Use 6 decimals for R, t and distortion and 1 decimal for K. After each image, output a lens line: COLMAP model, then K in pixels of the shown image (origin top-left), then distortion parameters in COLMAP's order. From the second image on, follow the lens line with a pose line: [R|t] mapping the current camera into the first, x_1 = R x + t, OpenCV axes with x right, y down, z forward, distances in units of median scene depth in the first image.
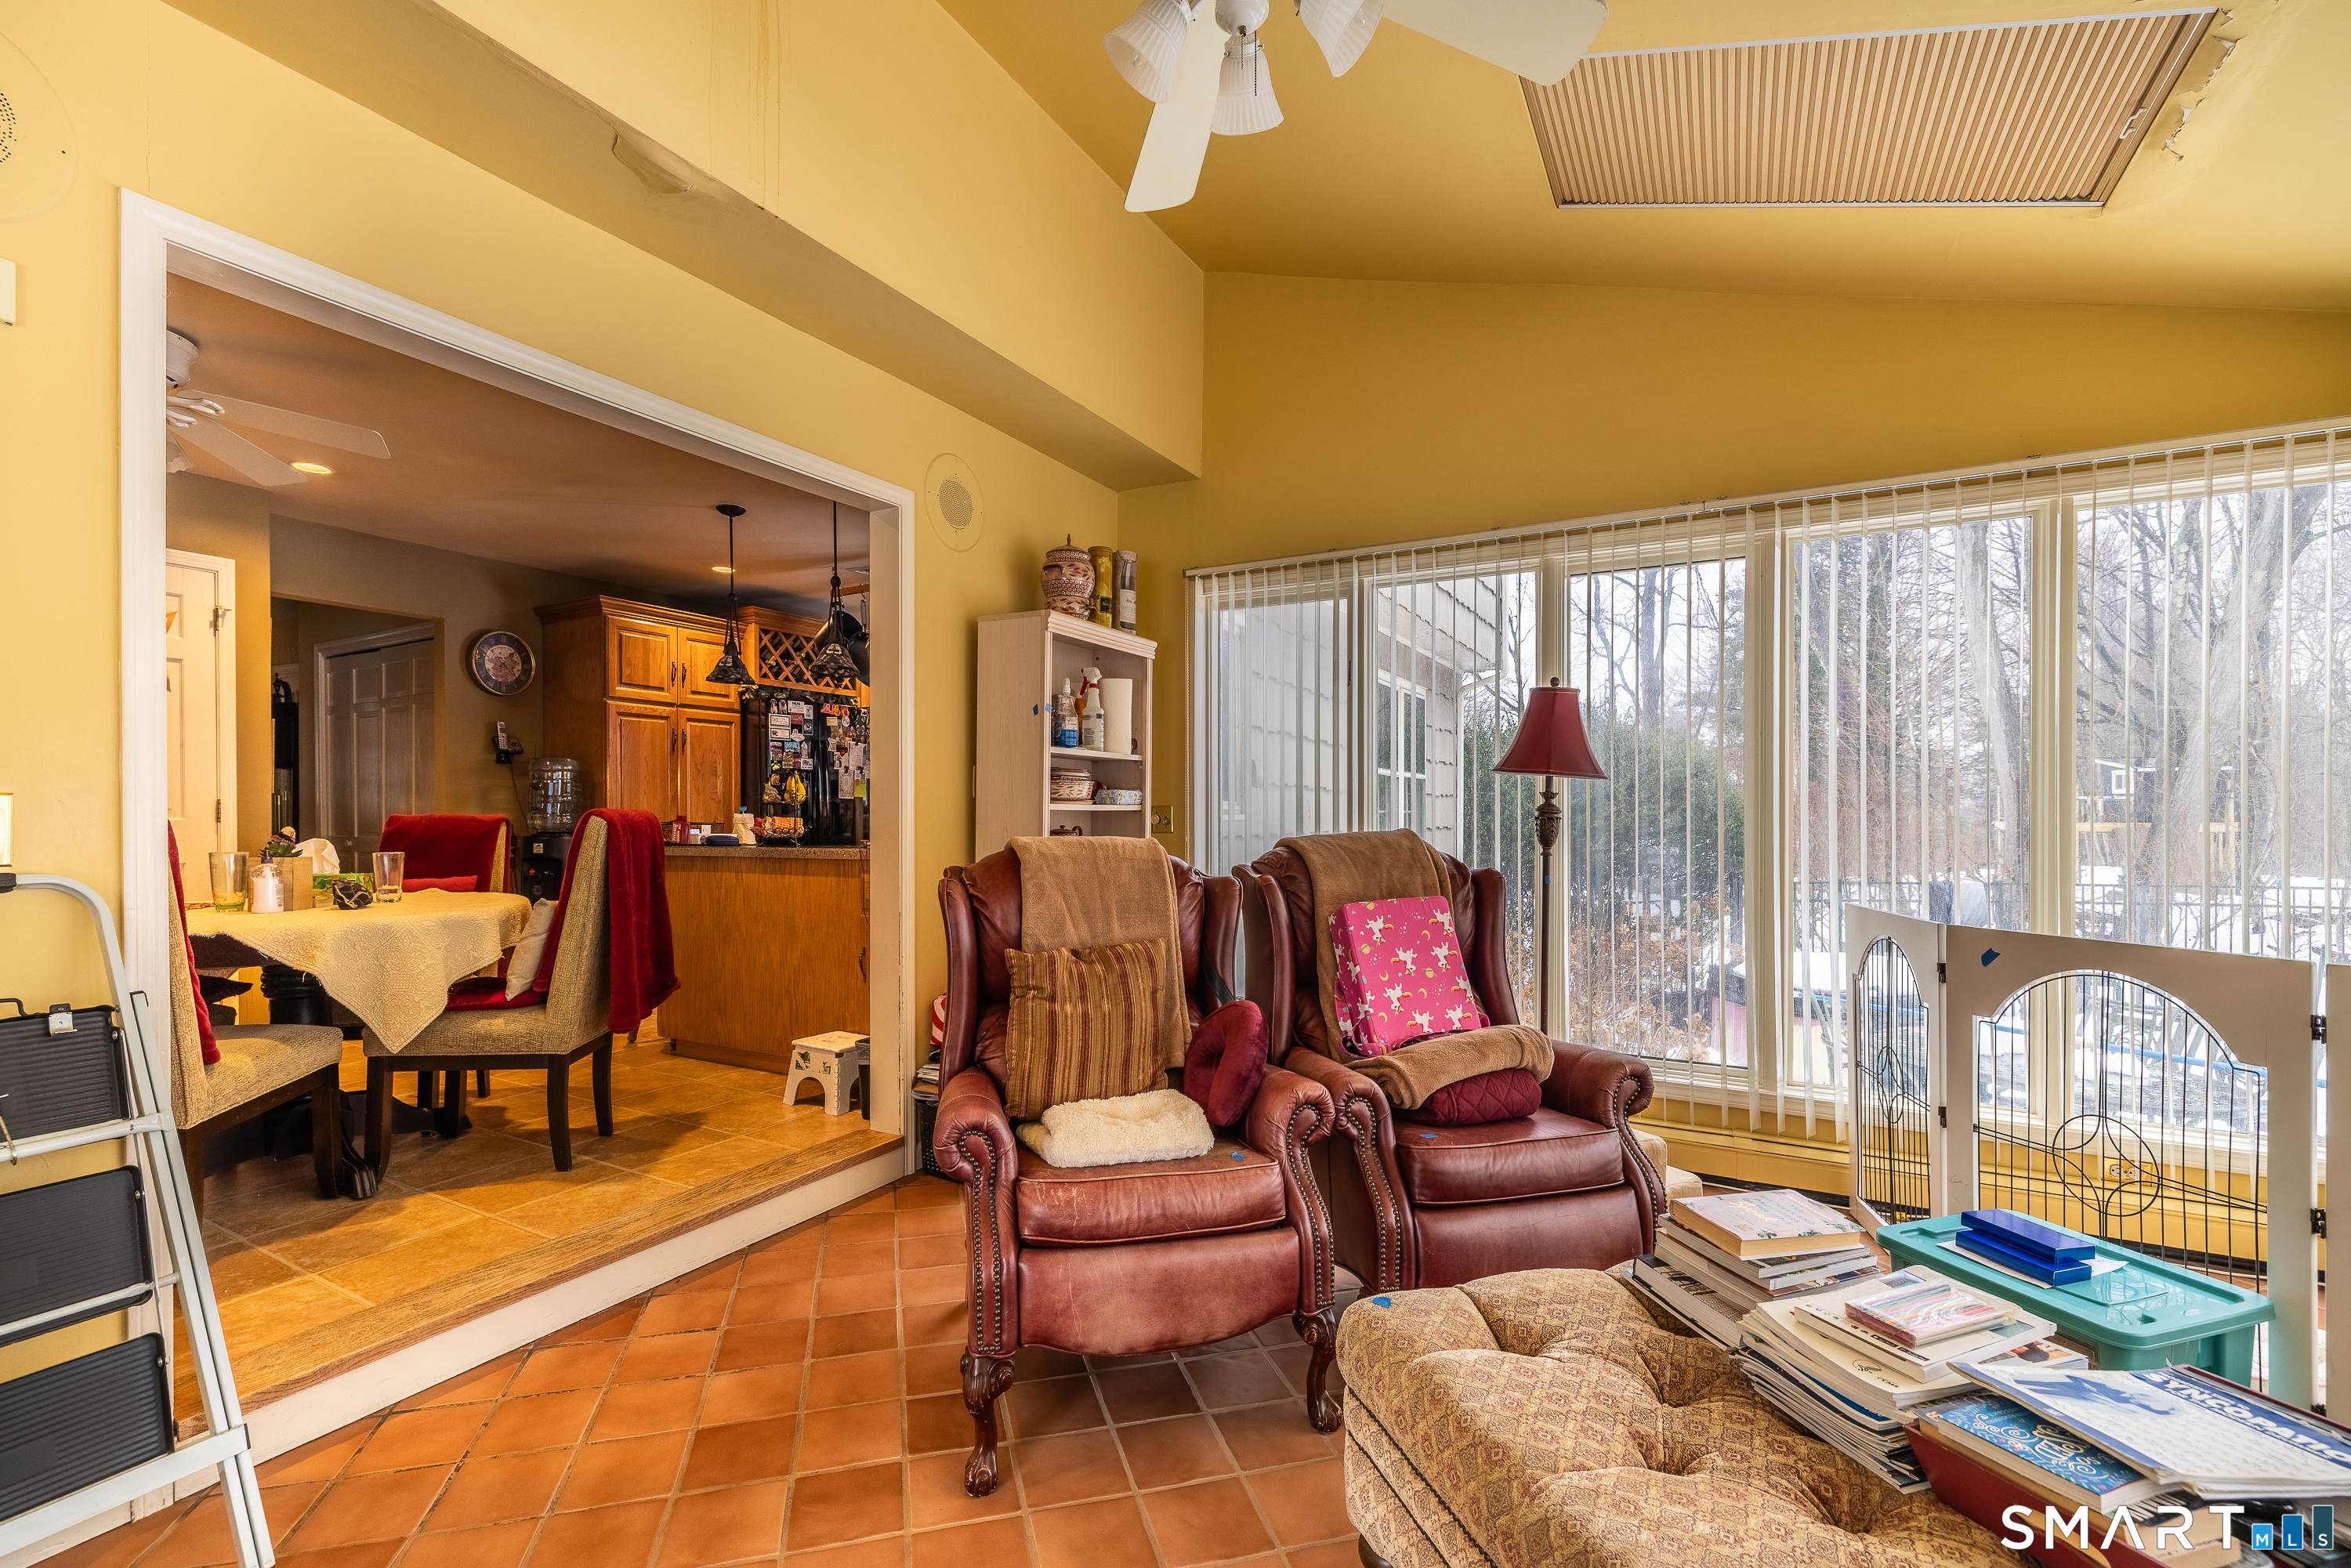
lens RADIAL K [[1025.5, 0, 1167.3], [0, 1025.5, 804.0], [0, 0, 1]] dist [-0.001786, -0.000199]
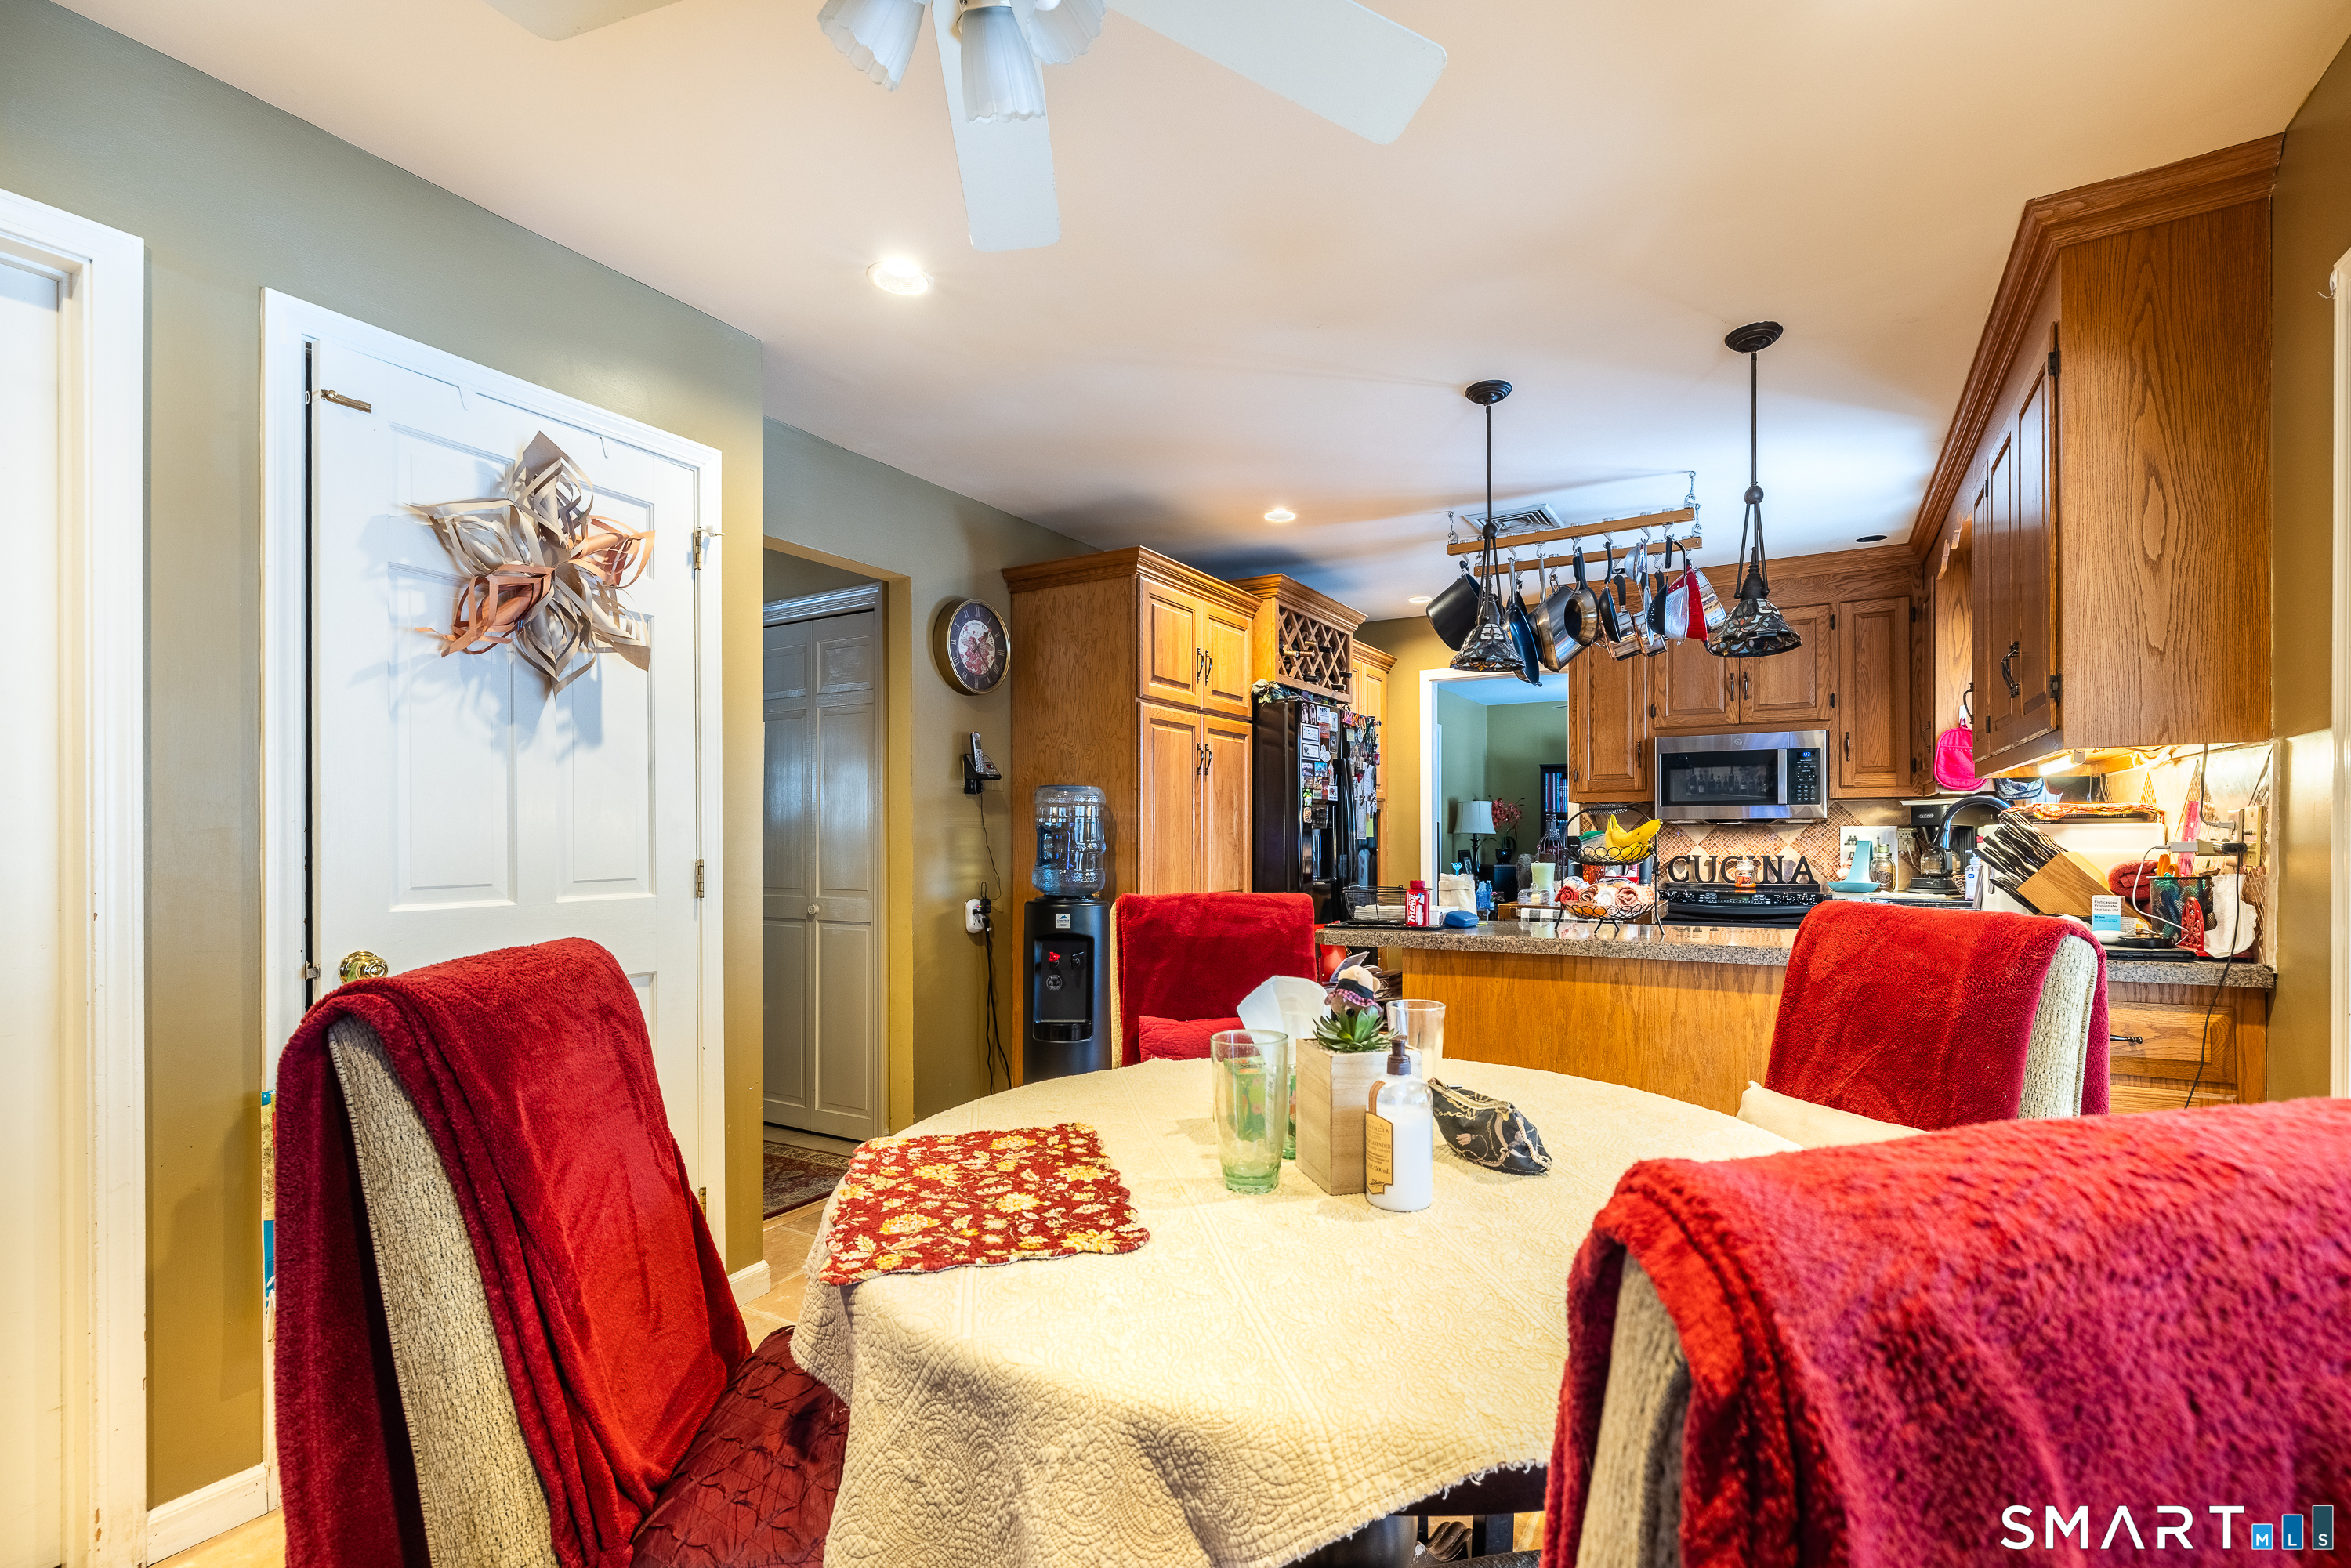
lens RADIAL K [[1025.5, 0, 1264.7], [0, 1025.5, 828.2], [0, 0, 1]] dist [-0.001786, -0.000199]
pose [[0.999478, 0.000197, 0.032312, -0.472863], [-0.000252, 0.999999, 0.001679, -0.017362], [-0.032311, -0.001687, 0.999476, 0.307537]]
